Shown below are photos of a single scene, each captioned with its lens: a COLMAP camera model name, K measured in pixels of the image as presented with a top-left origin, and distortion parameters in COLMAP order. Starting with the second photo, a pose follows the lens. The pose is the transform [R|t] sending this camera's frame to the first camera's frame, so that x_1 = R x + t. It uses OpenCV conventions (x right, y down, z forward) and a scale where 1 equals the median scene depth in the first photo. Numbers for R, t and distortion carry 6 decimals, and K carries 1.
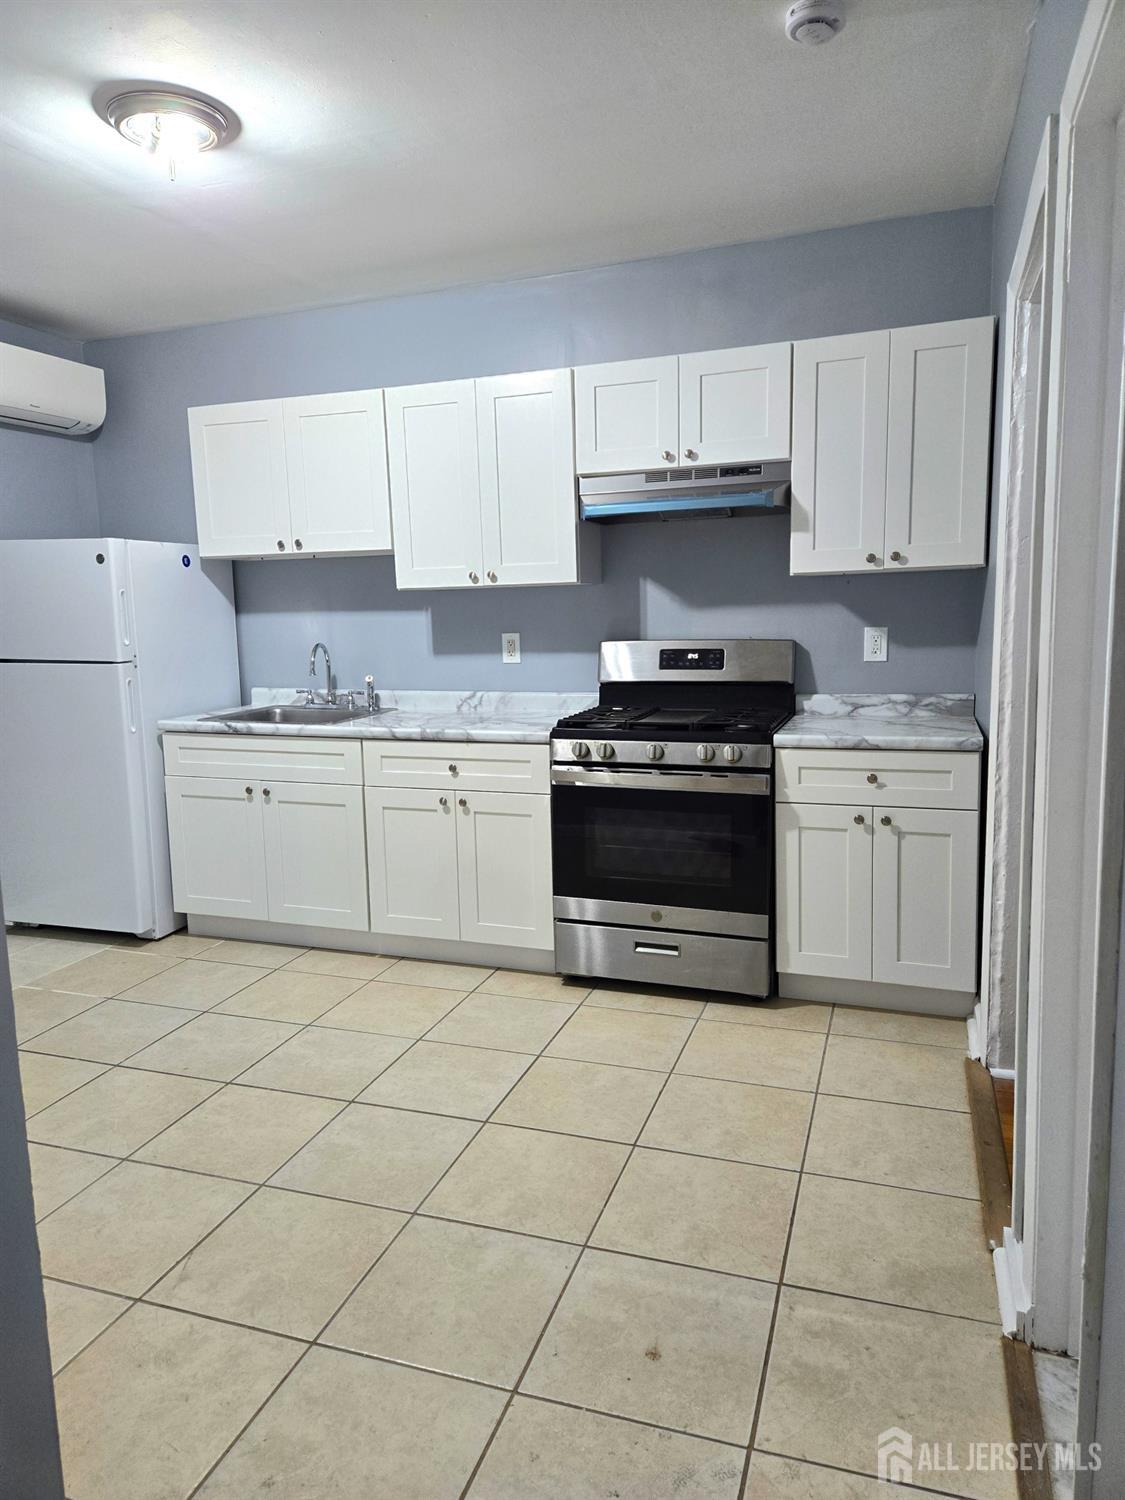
lens RADIAL K [[1010.2, 0, 568.3], [0, 1010.2, 744.3], [0, 0, 1]] dist [0.041476, -0.029969]
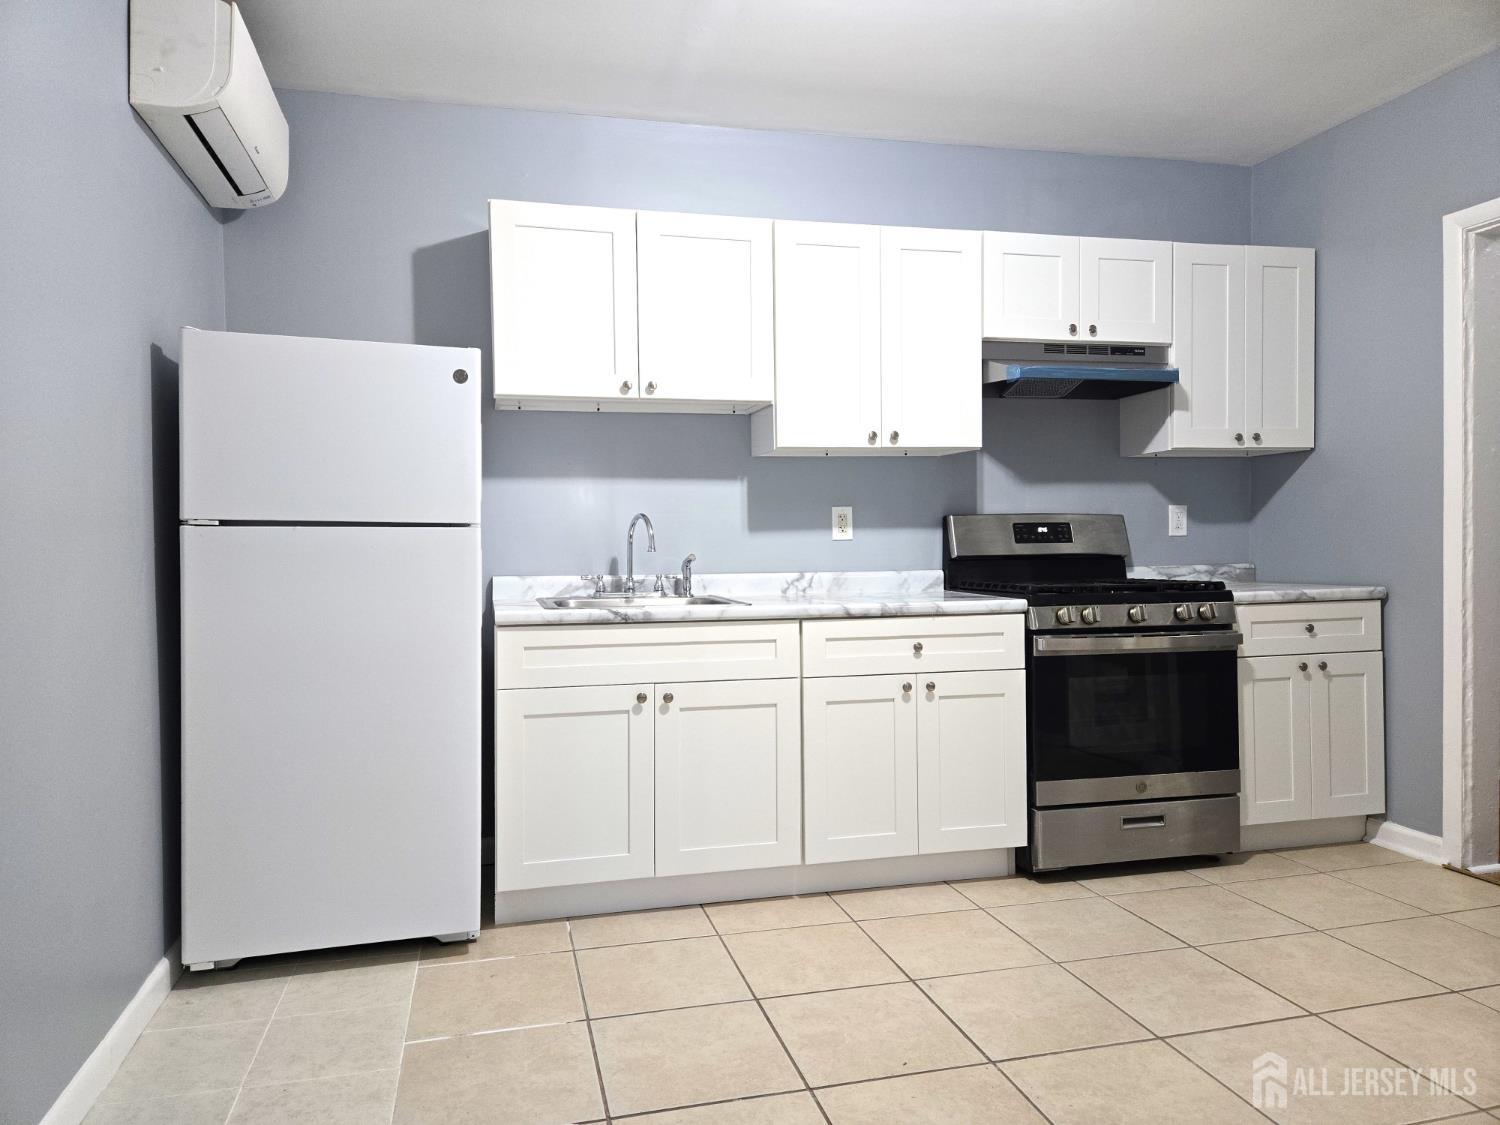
lens RADIAL K [[1010.2, 0, 744.7], [0, 1010.2, 555.0], [0, 0, 1]] dist [0.041476, -0.029969]
pose [[0.832352, 0.007222, 0.554201, -0.709484], [0.069558, 0.990648, -0.117377, 0.036201], [-0.549866, 0.136248, 0.824066, 0.354034]]
